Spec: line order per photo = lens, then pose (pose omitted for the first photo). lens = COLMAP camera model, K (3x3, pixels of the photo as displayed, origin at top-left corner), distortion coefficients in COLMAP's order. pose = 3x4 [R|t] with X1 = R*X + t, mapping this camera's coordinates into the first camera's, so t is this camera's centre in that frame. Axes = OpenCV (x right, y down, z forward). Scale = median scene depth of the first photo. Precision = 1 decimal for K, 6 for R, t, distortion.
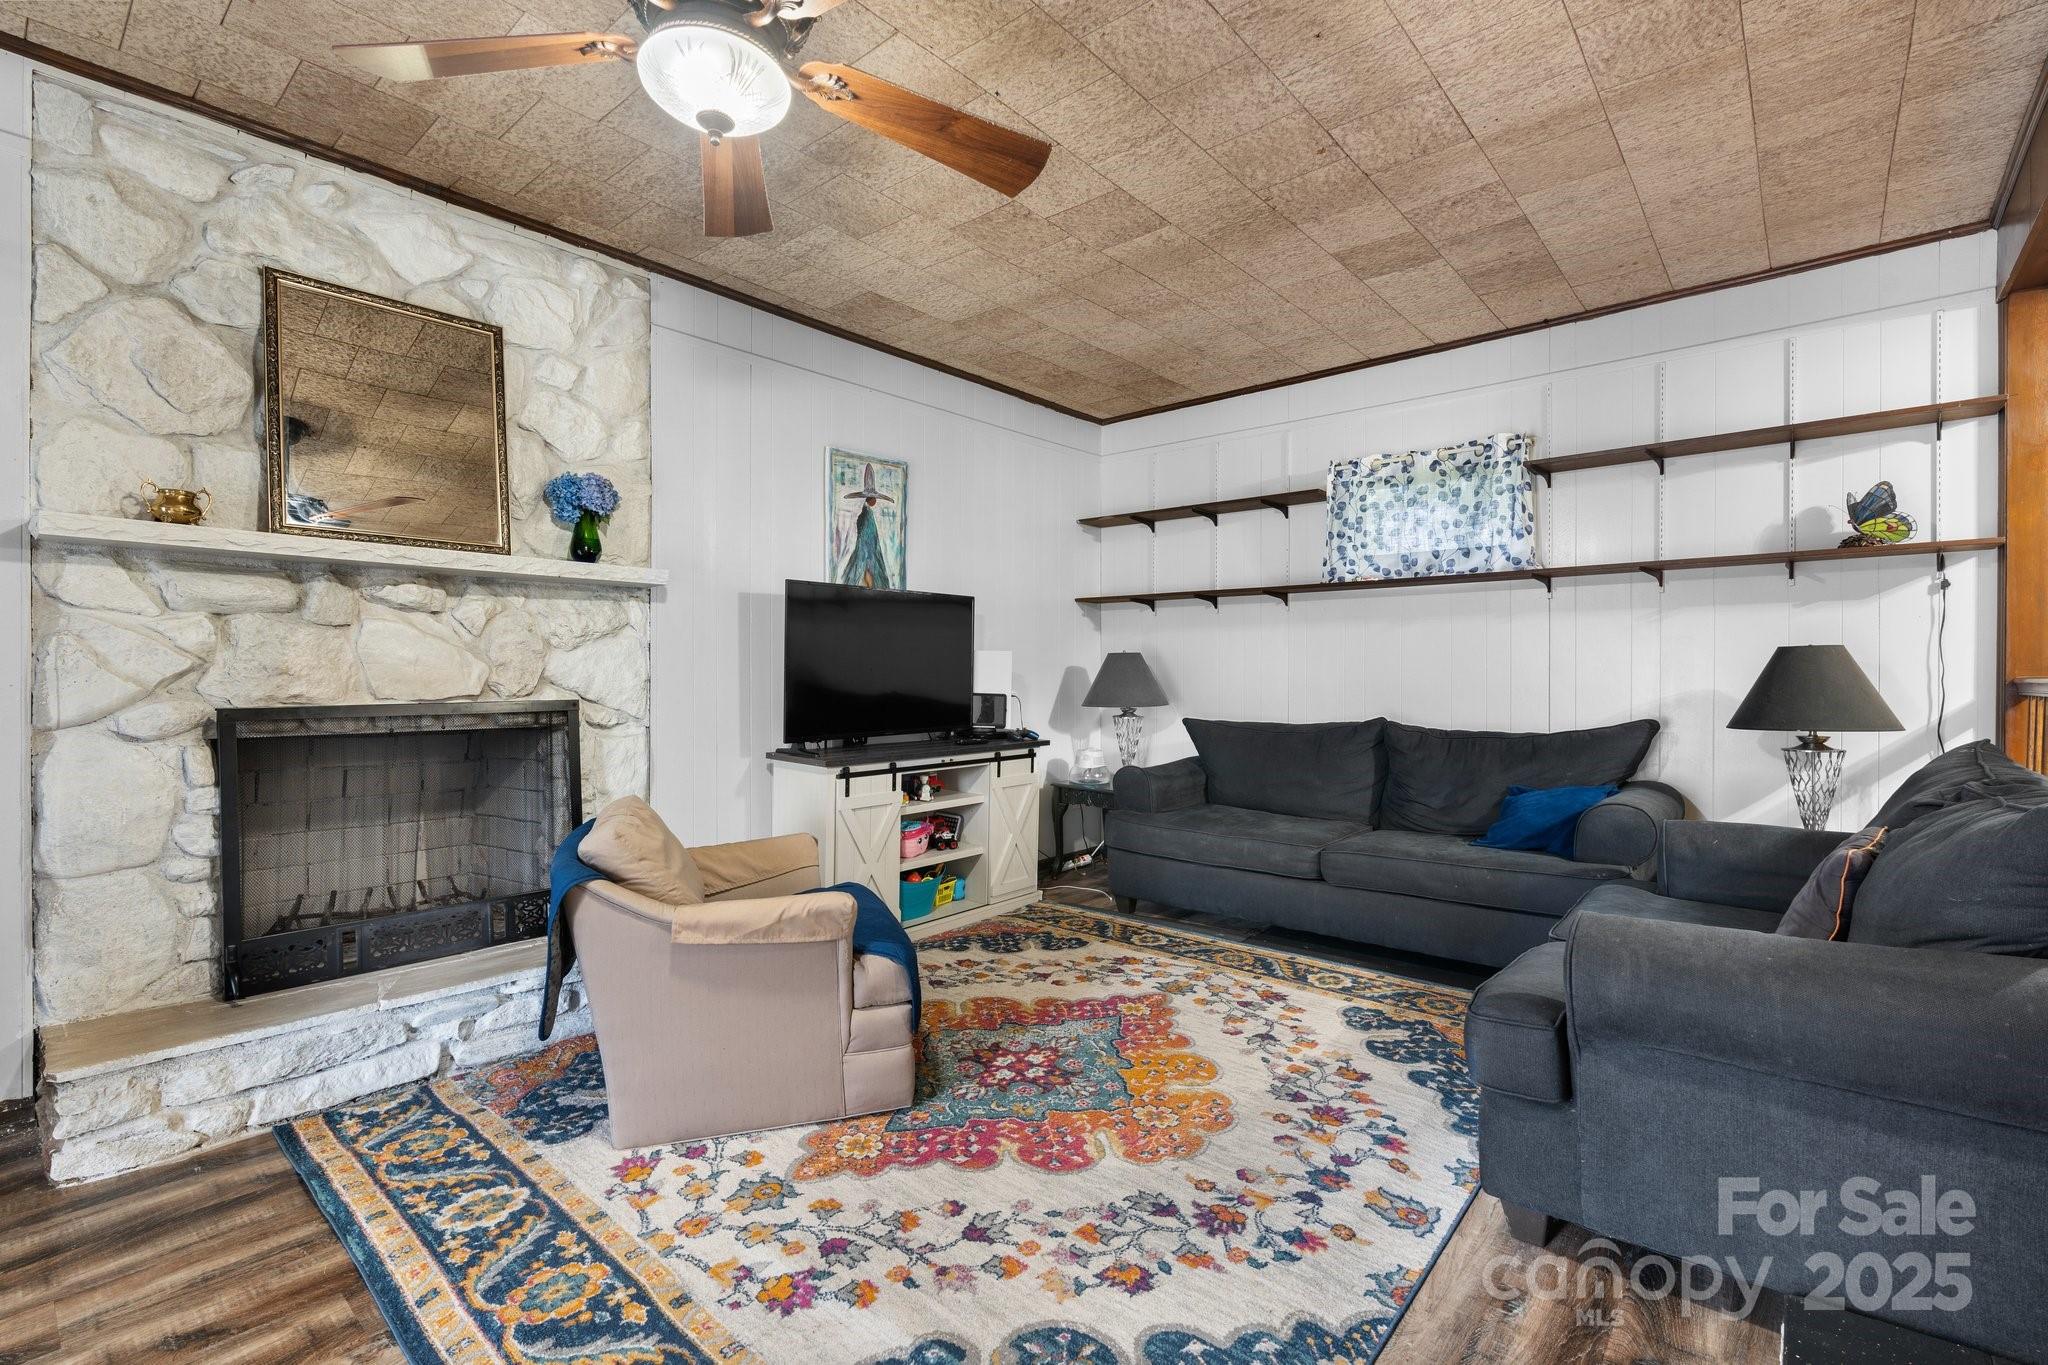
lens RADIAL K [[904.2, 0, 1013.9], [0, 904.2, 678.5], [0, 0, 1]] dist [-0.015091, 0.003331]
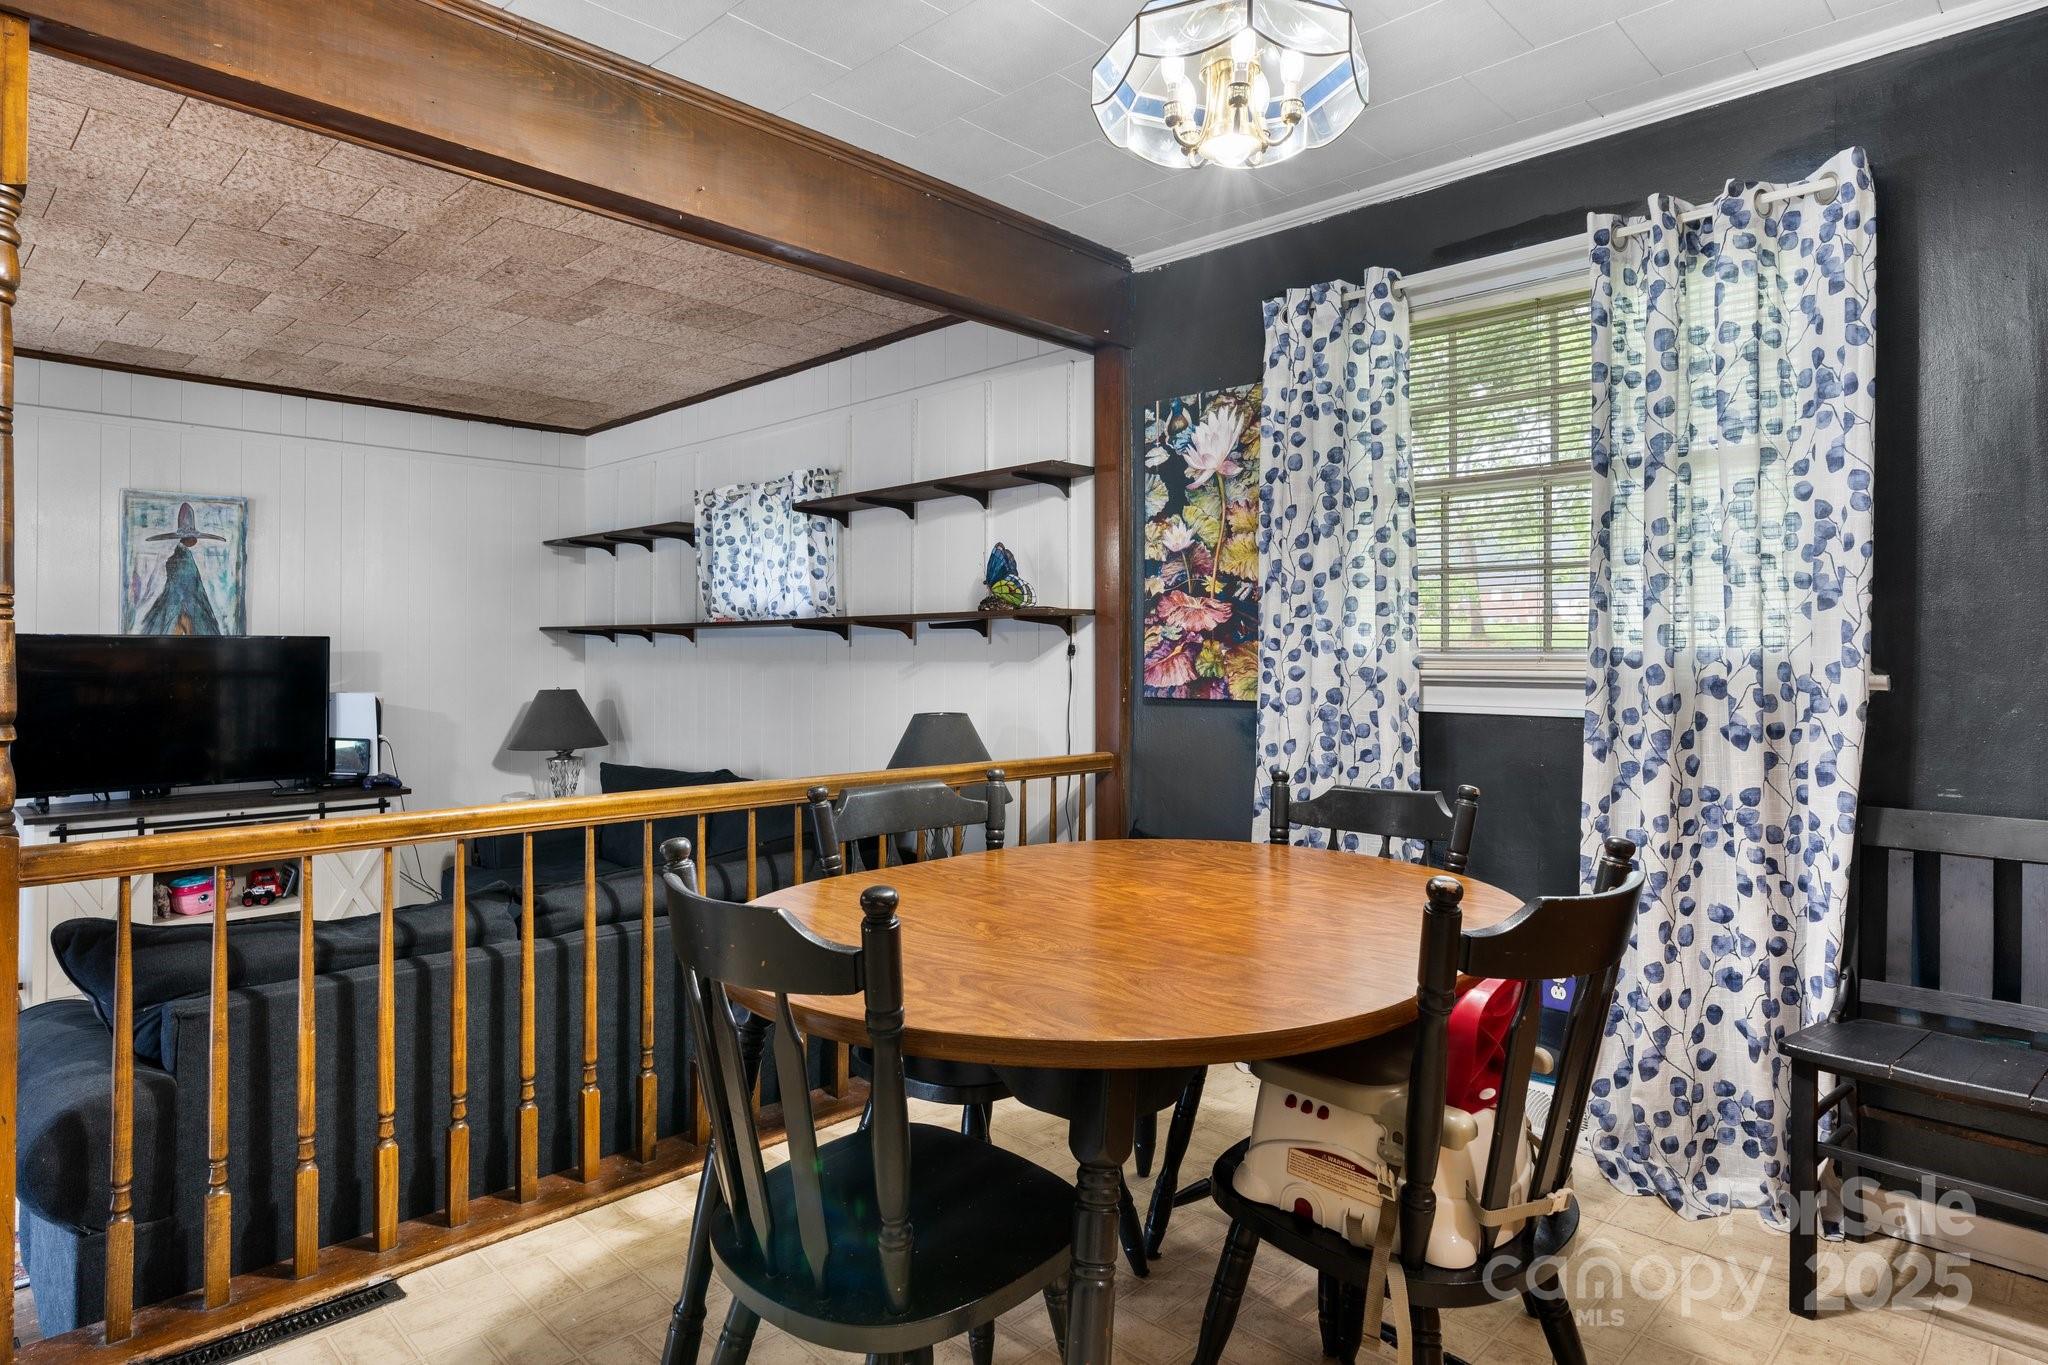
lens RADIAL K [[1130.4, 0, 1018.7], [0, 1130.4, 655.2], [0, 0, 1]] dist [-0.006574, 0.001538]
pose [[0.998463, 0.001313, -0.055410, 1.044975], [-0.001622, 0.999983, -0.005530, -0.092371], [0.055402, 0.005611, 0.998448, -0.196653]]
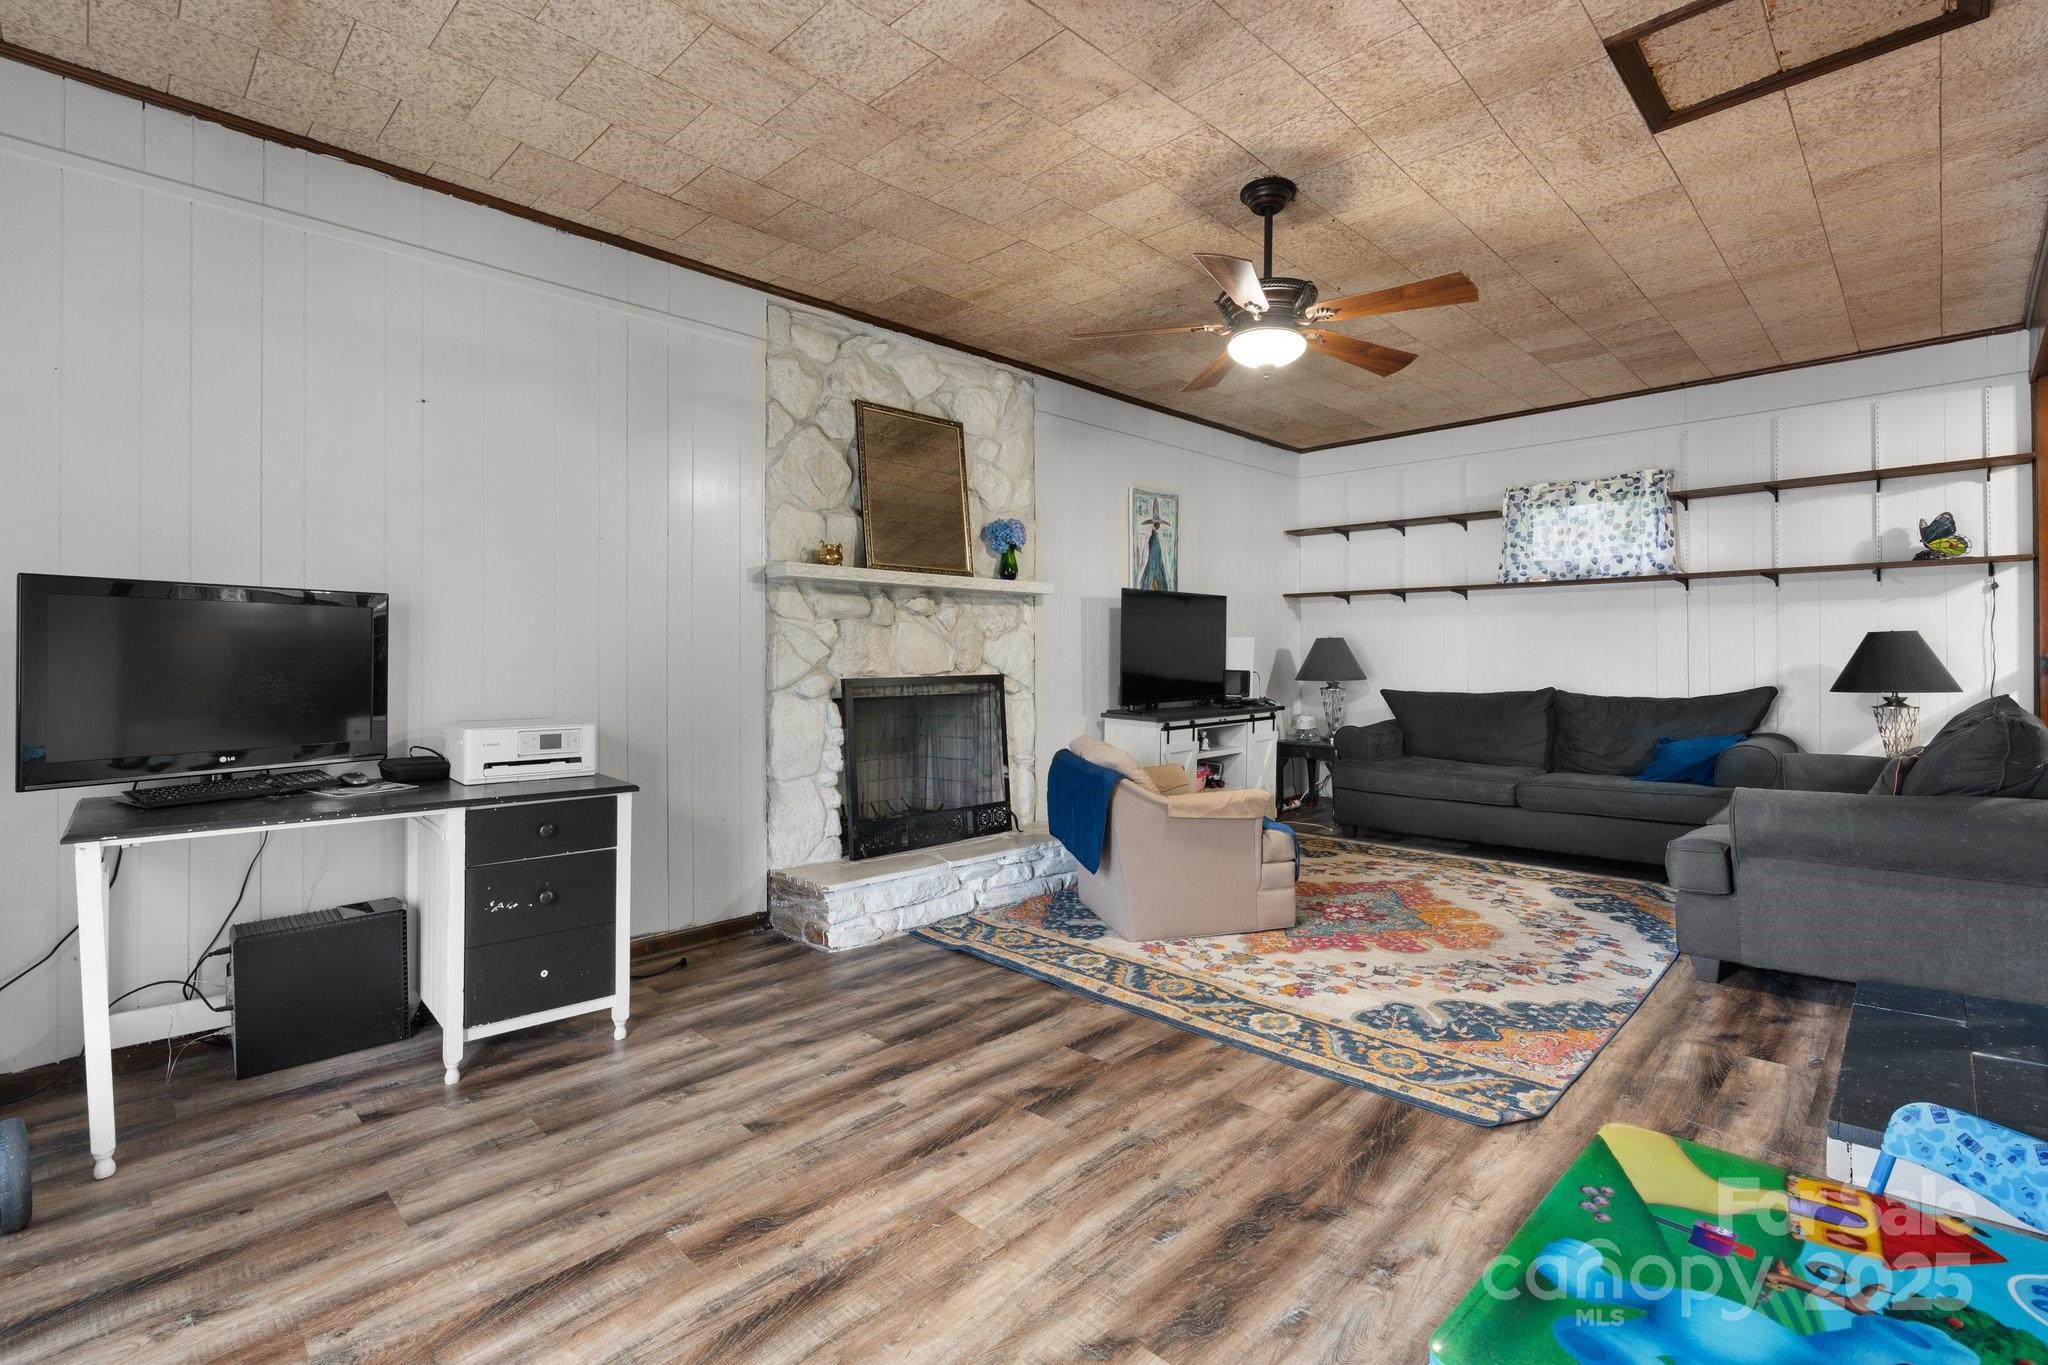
lens RADIAL K [[904.2, 0, 1033.0], [0, 904.2, 651.3], [0, 0, 1]] dist [-0.015091, 0.003331]
pose [[0.997976, -0.005748, -0.063333, -0.340312], [0.005155, 0.999941, -0.009530, 0.000658], [0.063384, 0.009184, 0.997947, -0.453092]]
